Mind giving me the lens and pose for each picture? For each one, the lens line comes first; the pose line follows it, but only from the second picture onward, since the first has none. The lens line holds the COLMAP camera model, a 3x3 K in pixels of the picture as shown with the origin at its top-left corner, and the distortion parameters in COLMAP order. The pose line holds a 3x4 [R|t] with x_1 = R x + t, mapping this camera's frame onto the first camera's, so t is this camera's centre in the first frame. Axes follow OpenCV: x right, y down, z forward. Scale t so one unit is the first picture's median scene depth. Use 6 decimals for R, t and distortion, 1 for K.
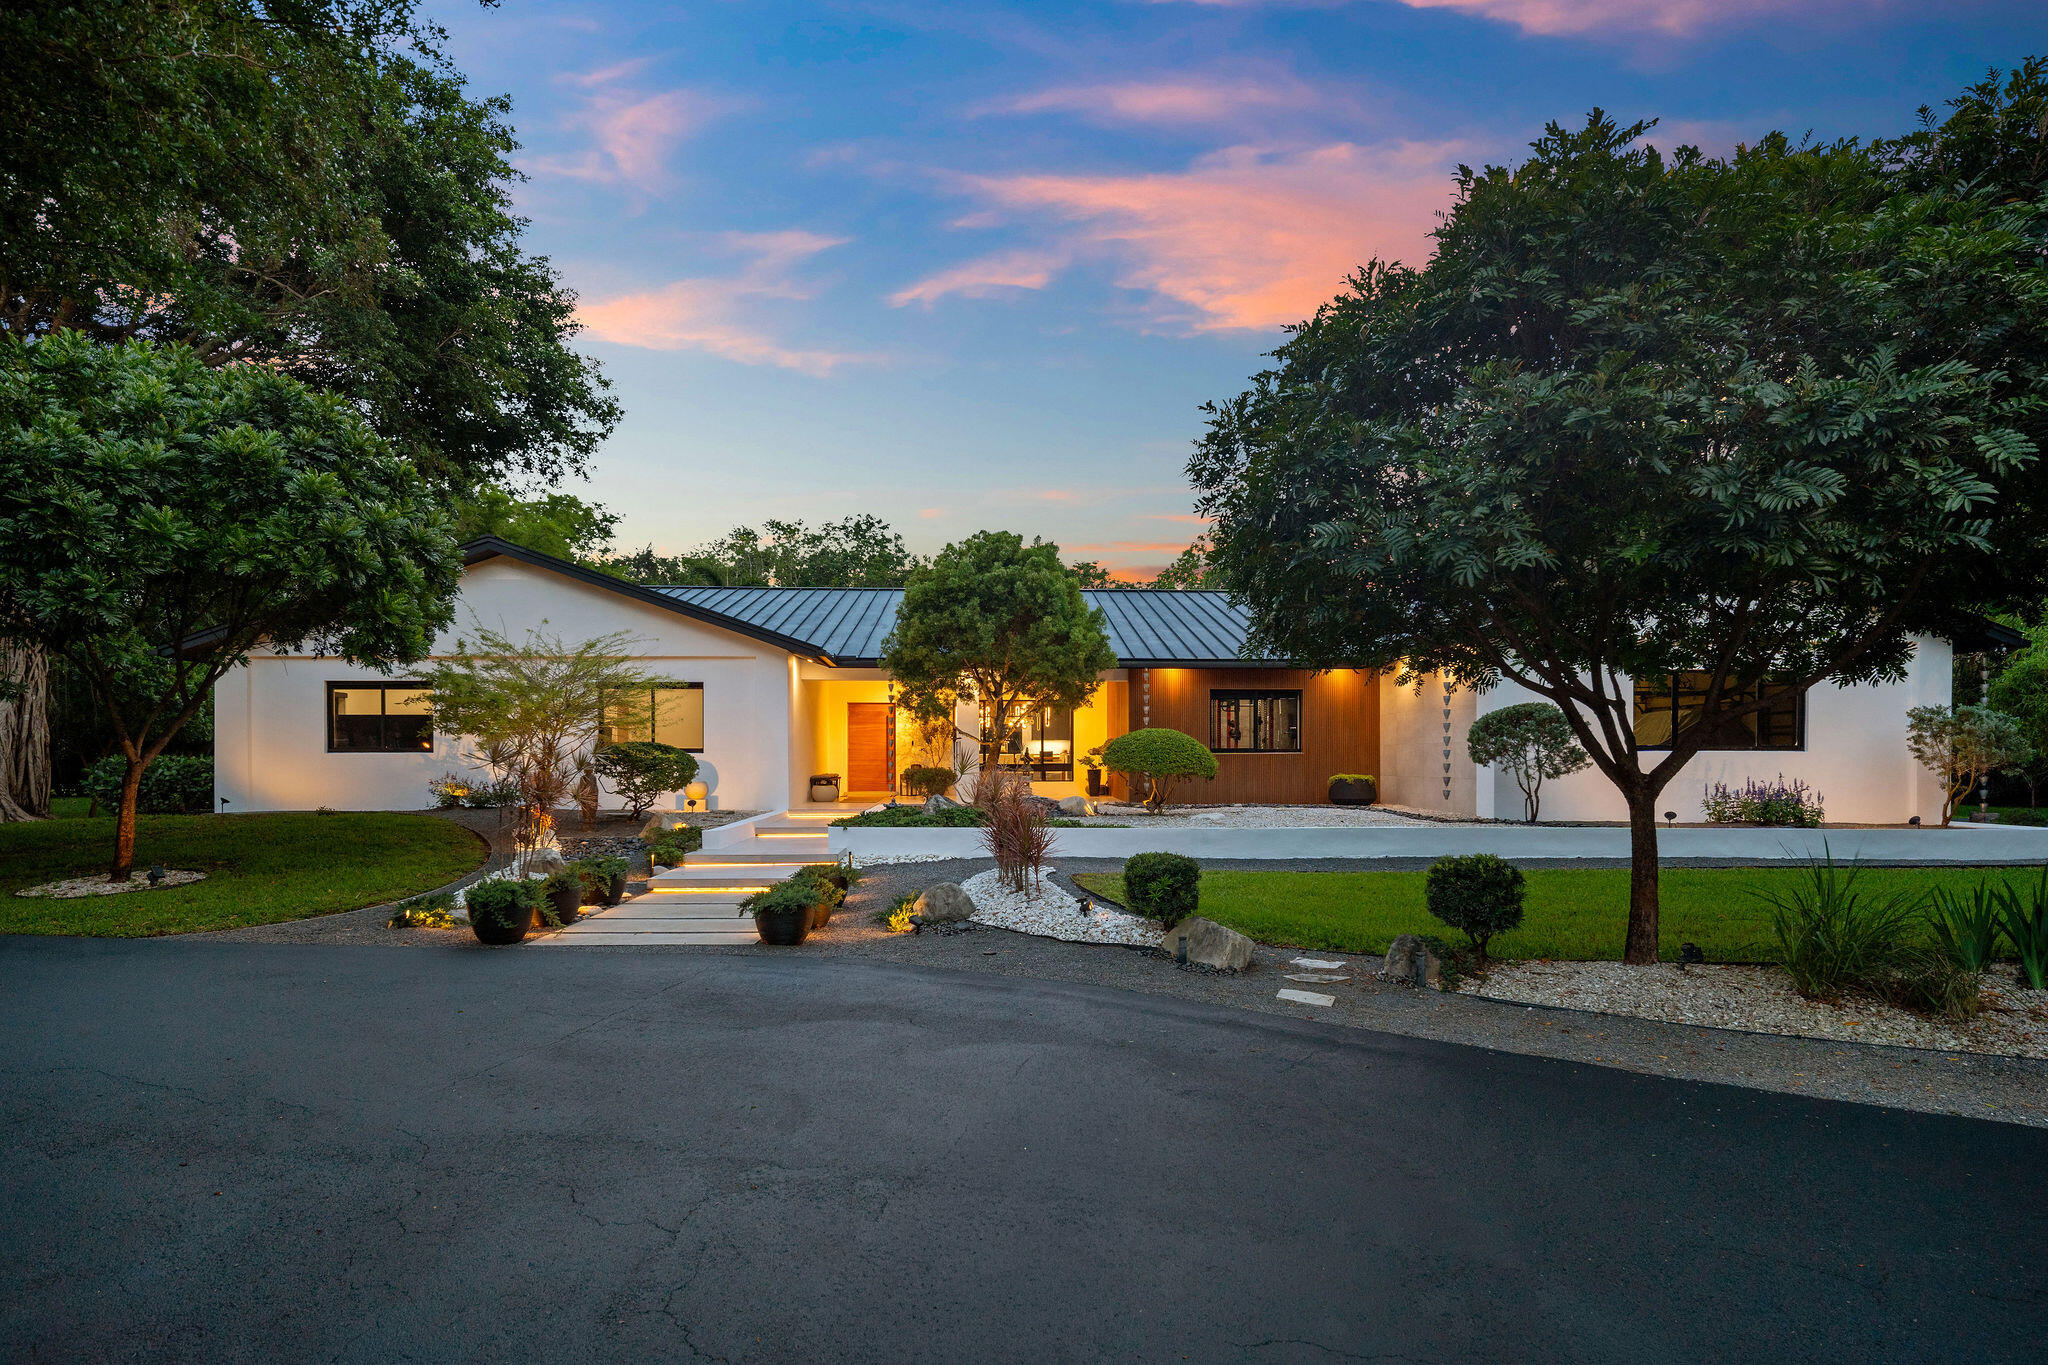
lens RADIAL K [[939.4, 0, 1026.7], [0, 939.4, 725.7], [0, 0, 1]] dist [0.000206, 0.000026]
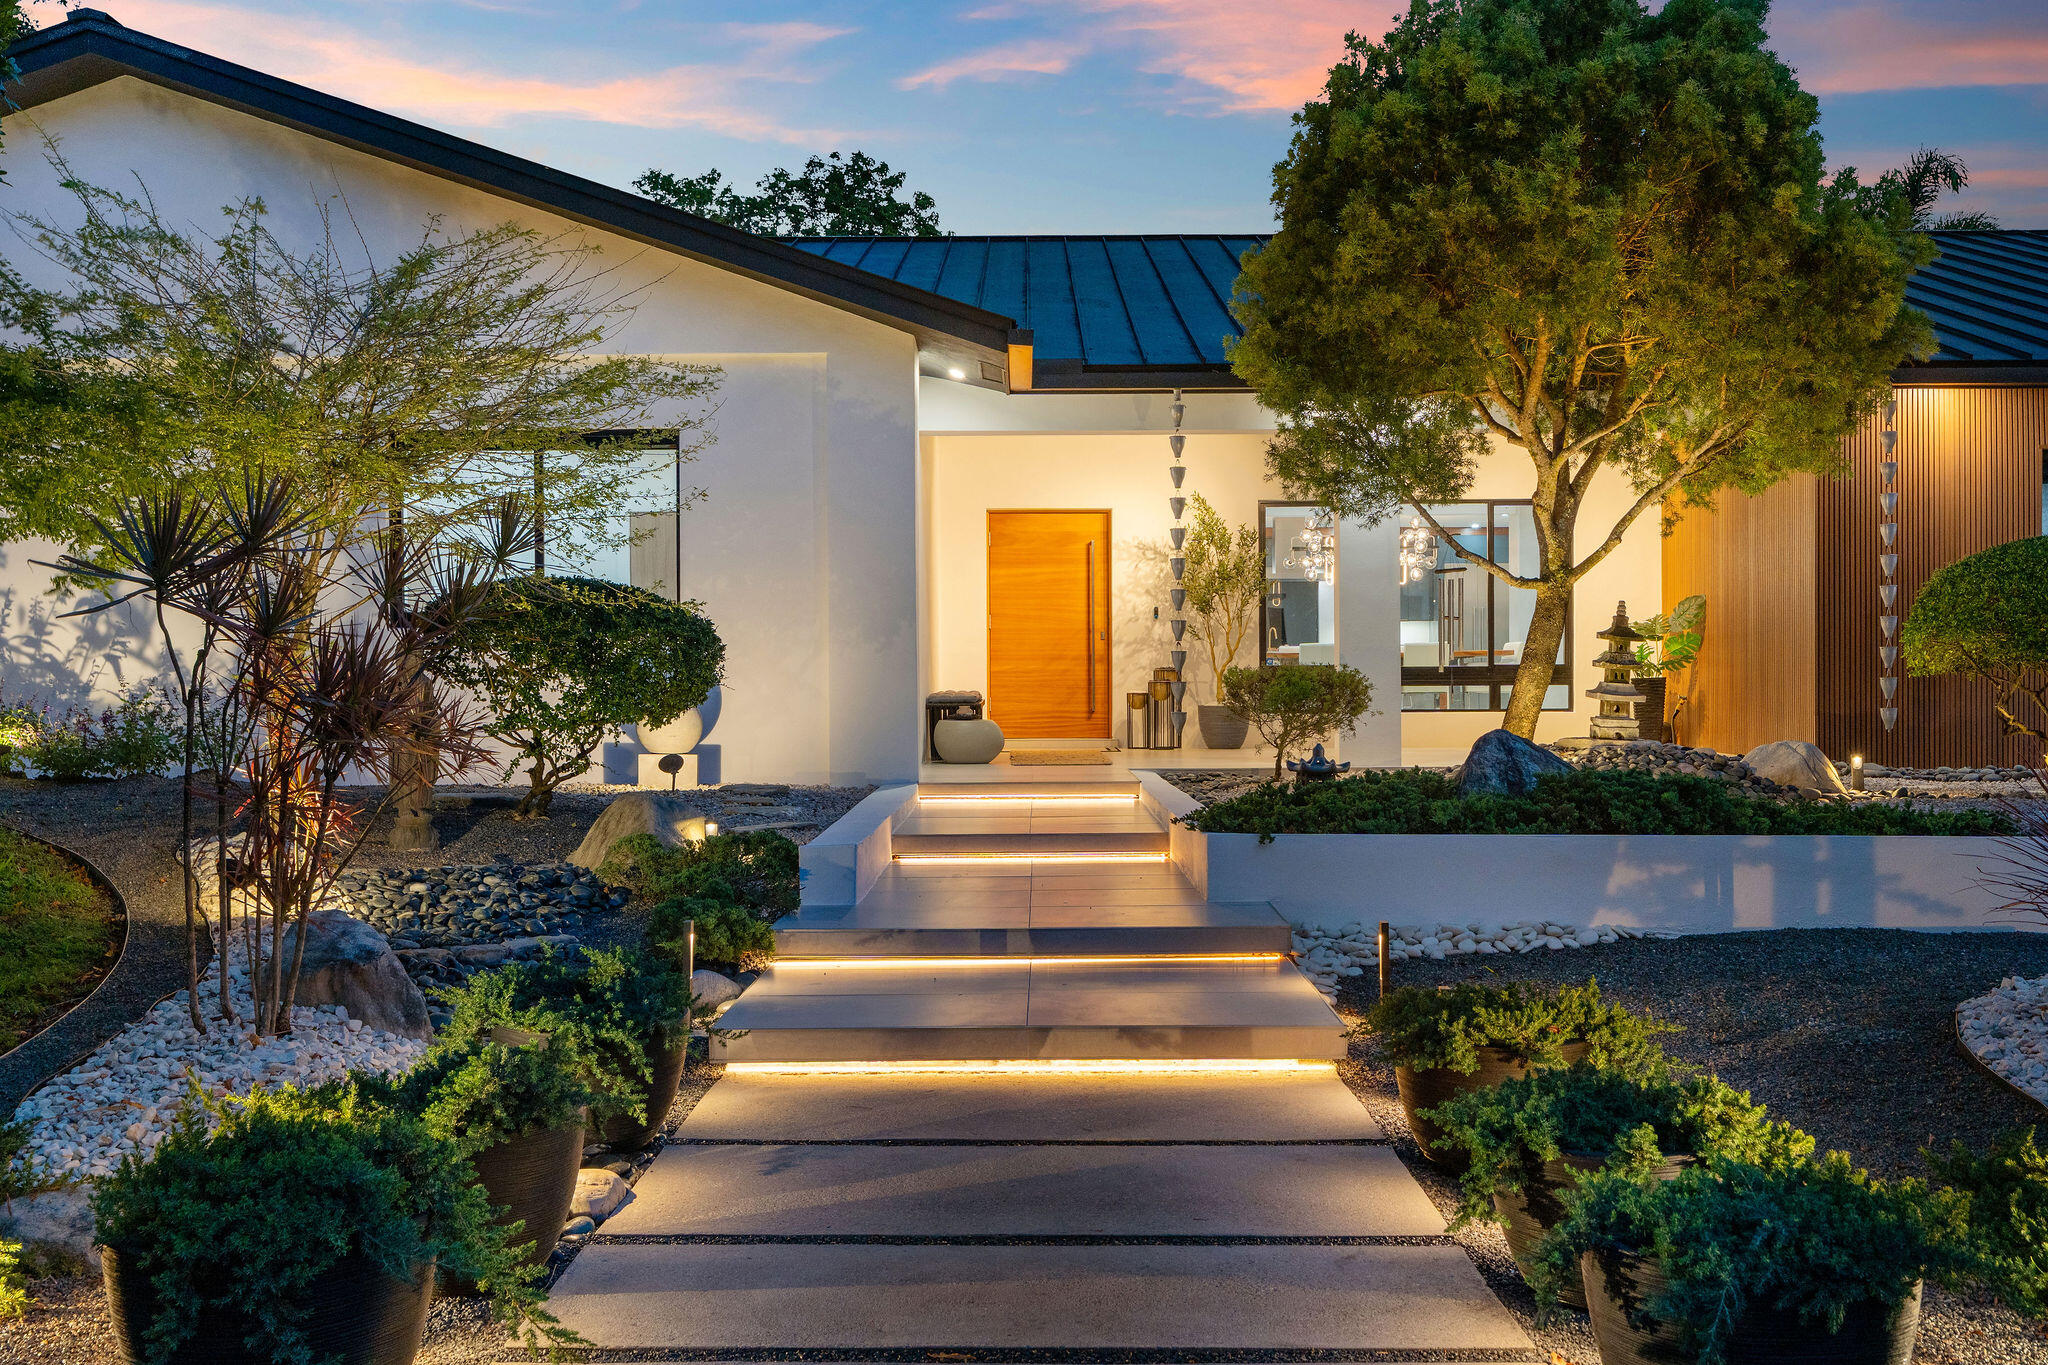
lens RADIAL K [[1804.2, 0, 1024.0], [0, 1804.2, 682.5], [0, 0, 1]] dist [0.001670, 0.000399]
pose [[0.999670, -0.003973, -0.025398, -0.196902], [0.004715, 0.999562, 0.029217, 0.031284], [0.025271, -0.029327, 0.999250, 0.315493]]
